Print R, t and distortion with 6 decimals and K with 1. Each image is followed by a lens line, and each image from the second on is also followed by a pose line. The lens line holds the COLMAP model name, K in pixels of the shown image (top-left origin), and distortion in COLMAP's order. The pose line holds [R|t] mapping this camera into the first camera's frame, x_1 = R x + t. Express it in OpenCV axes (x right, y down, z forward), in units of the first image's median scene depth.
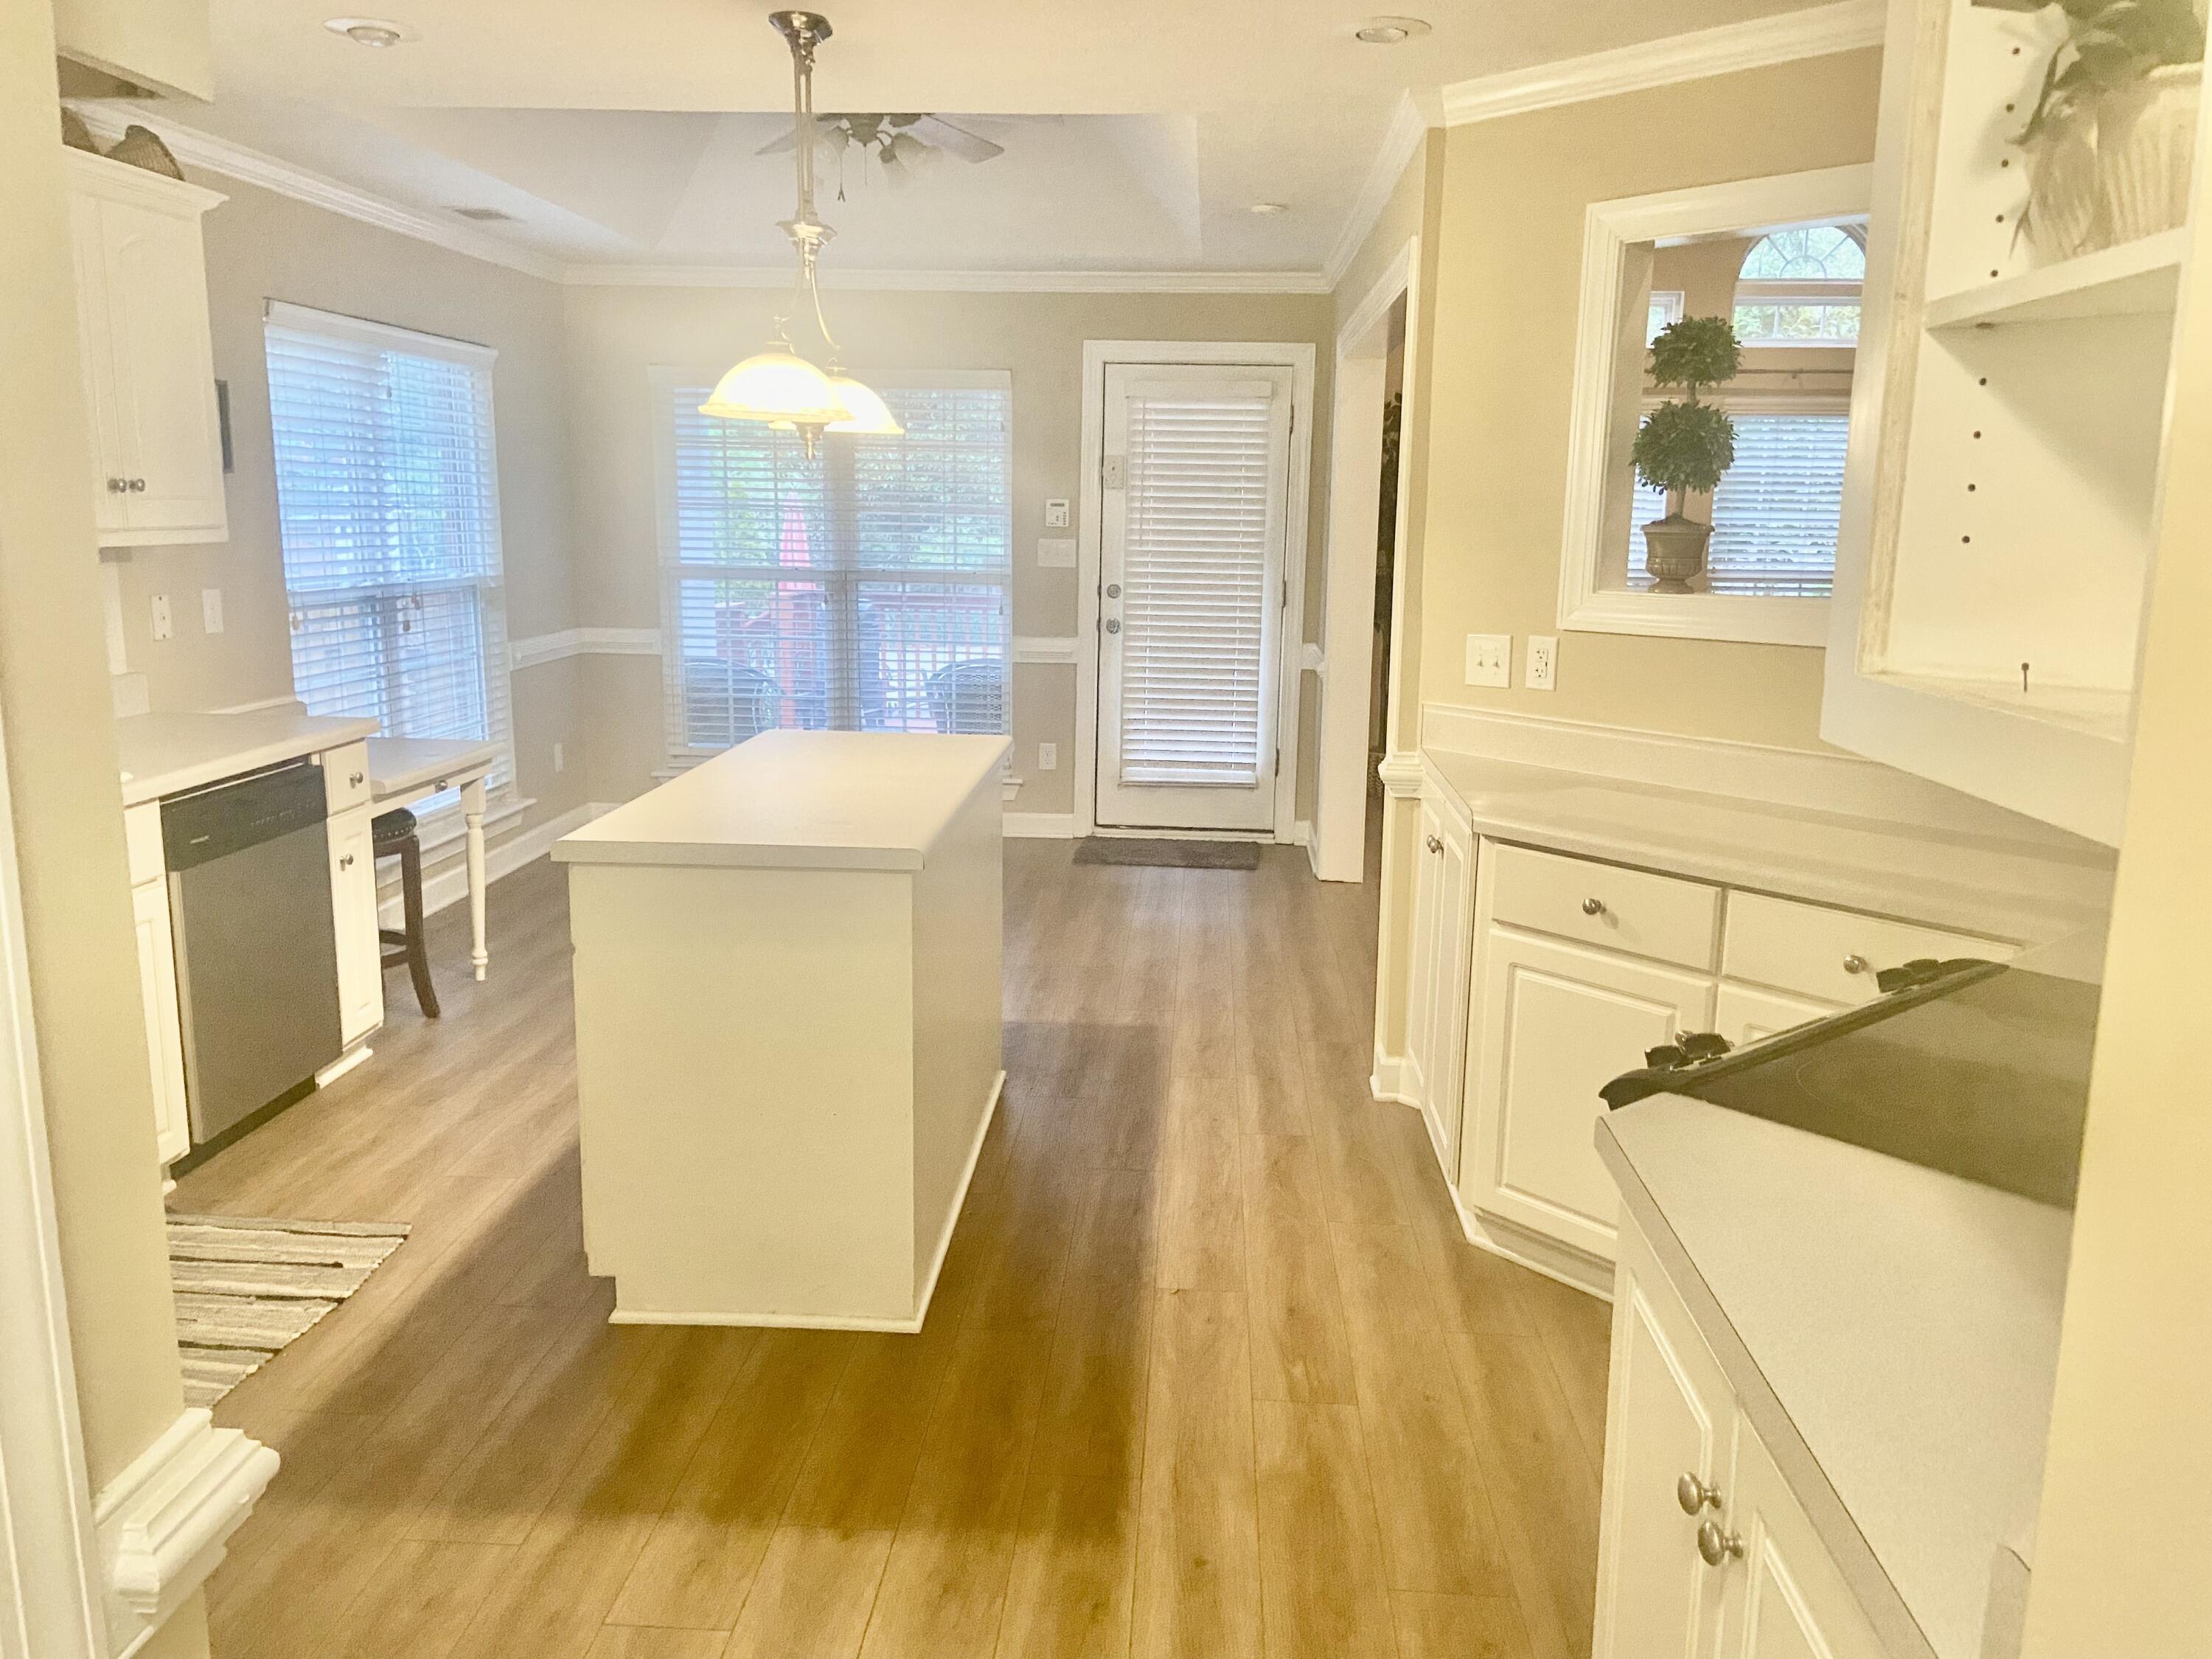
lens RADIAL K [[1668.7, 0, 1126.5], [0, 1668.7, 822.2], [0, 0, 1]] dist [0.088197, -0.141134]
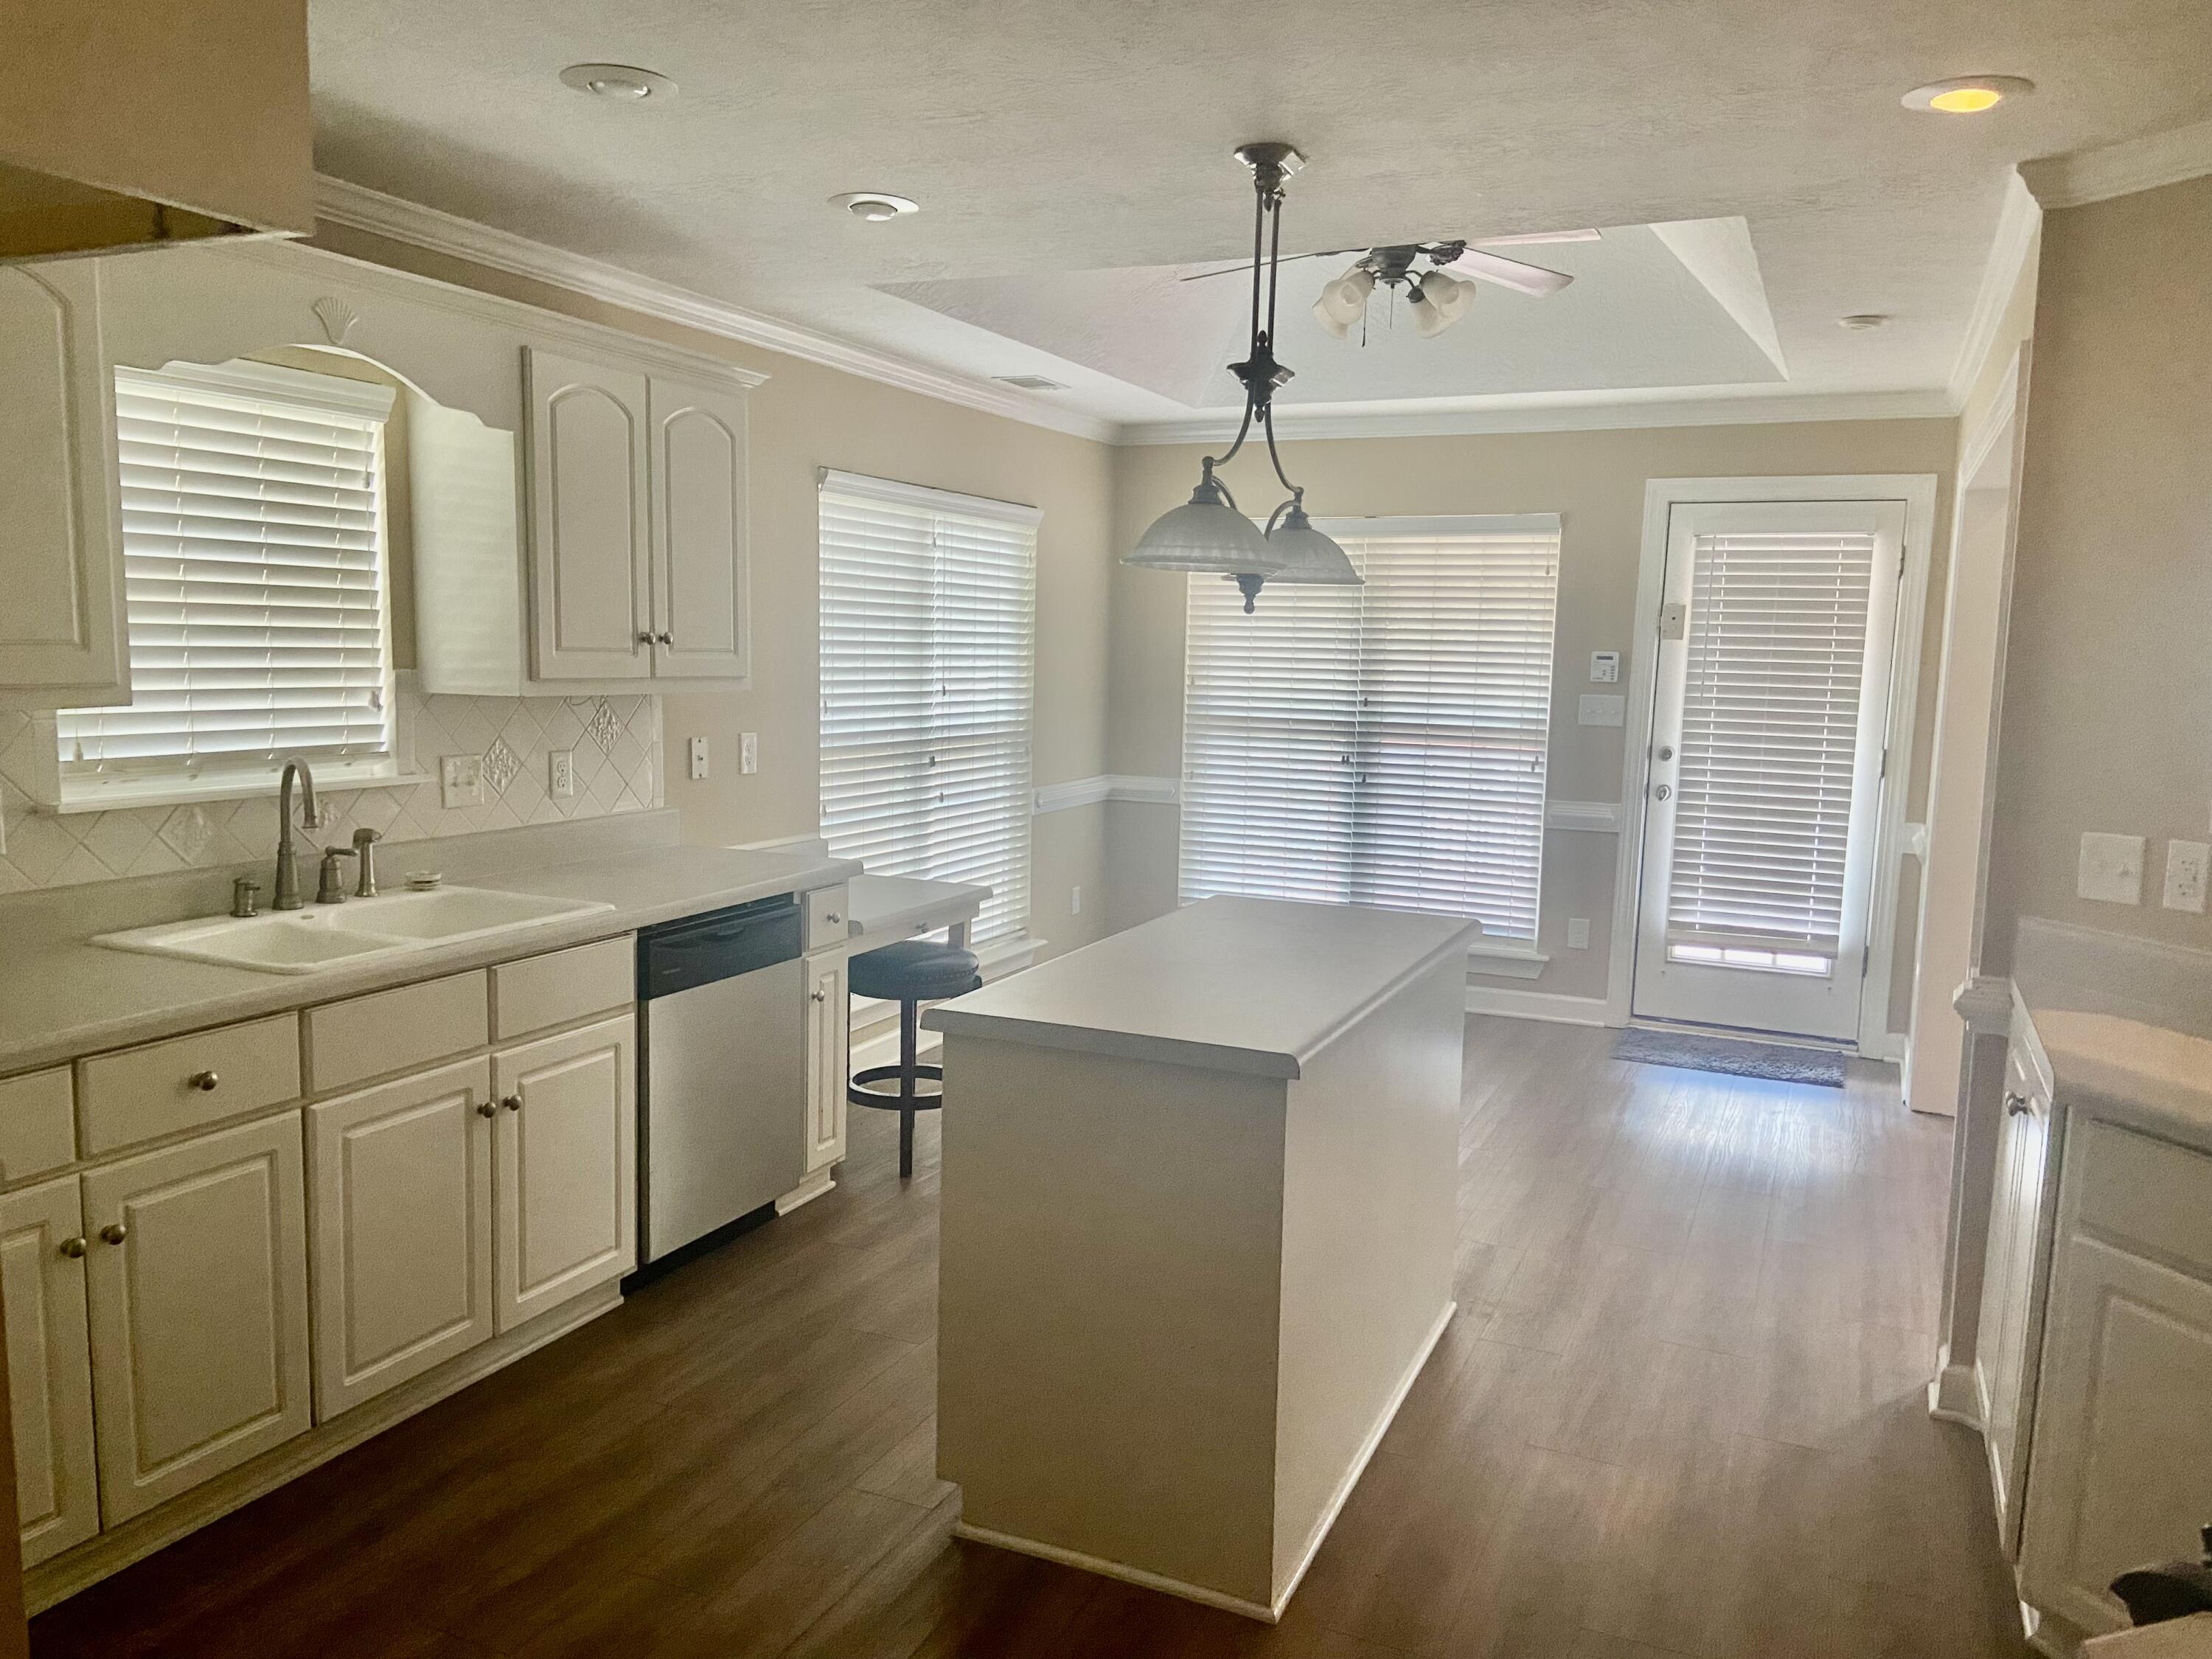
lens RADIAL K [[1656.1, 0, 1106.0], [0, 1656.1, 829.5], [0, 0, 1]] dist [0.127485, -0.161240]
pose [[0.927870, 0.048857, -0.369689, 0.067032], [-0.078073, 0.994860, -0.064477, -0.024666], [0.364639, 0.088689, 0.926916, 0.098260]]
